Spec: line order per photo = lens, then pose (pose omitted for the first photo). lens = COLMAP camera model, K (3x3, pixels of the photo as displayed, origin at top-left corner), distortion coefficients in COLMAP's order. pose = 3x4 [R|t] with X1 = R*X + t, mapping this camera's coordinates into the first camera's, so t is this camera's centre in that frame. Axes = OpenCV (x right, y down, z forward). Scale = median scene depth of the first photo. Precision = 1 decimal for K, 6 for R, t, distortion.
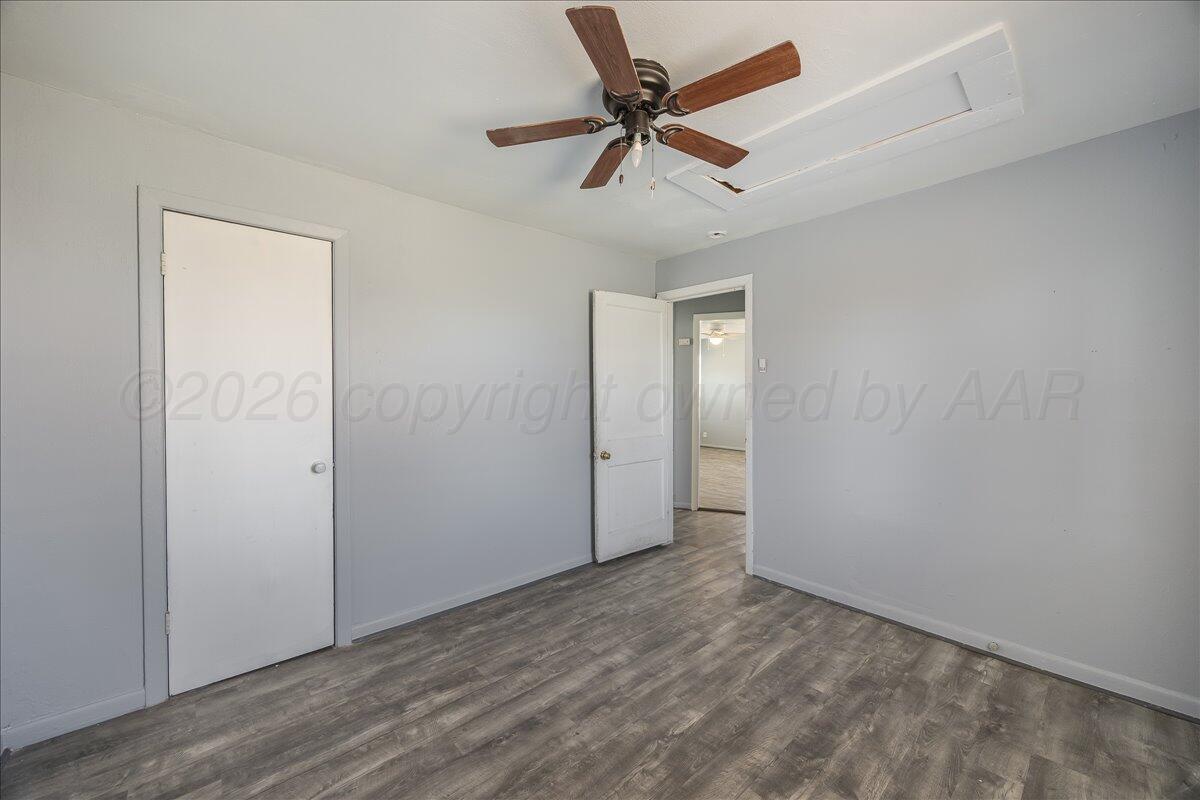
lens RADIAL K [[467.7, 0, 600.0], [0, 467.7, 400.0], [0, 0, 1]] dist [-0.000236, -0.000032]
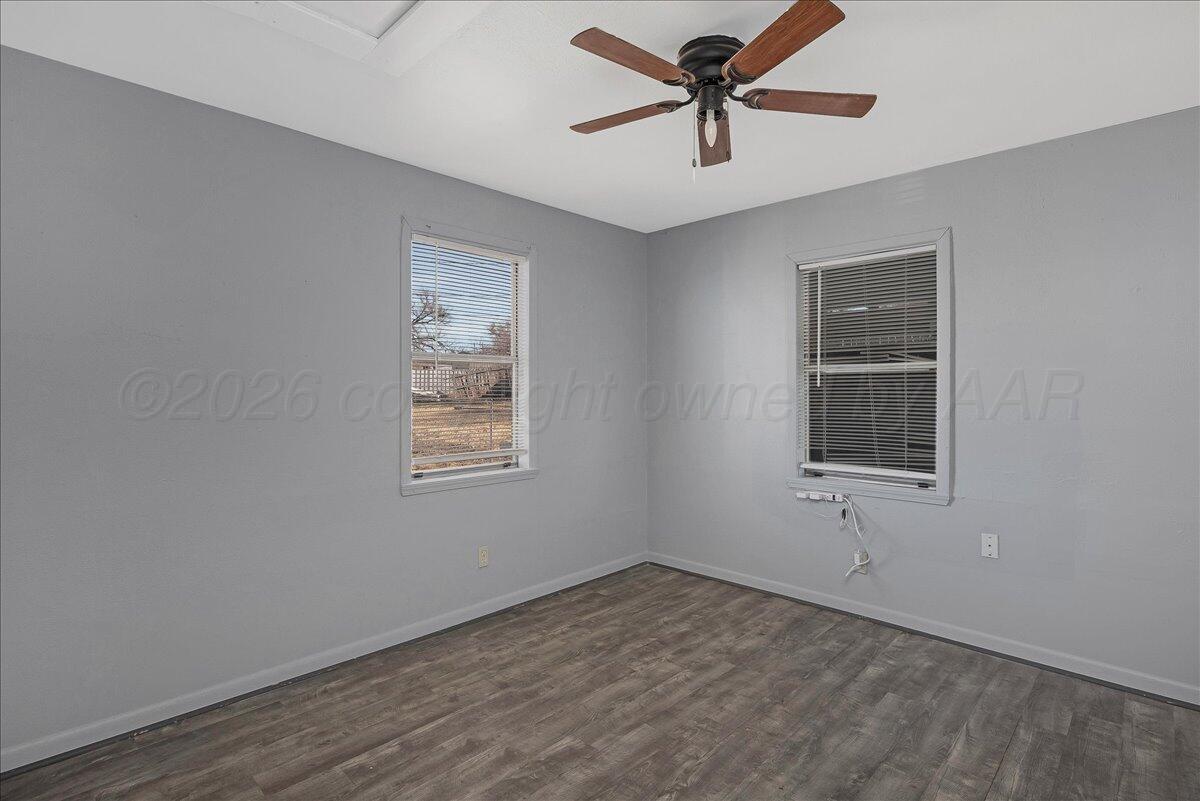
lens RADIAL K [[578.2, 0, 604.3], [0, 578.2, 392.6], [0, 0, 1]] dist [-0.010493, -0.000452]
pose [[-0.996957, -0.000670, -0.077946, 0.378828], [-0.002226, 0.999800, 0.019878, -0.031416], [0.077917, 0.019991, -0.996759, 2.134390]]
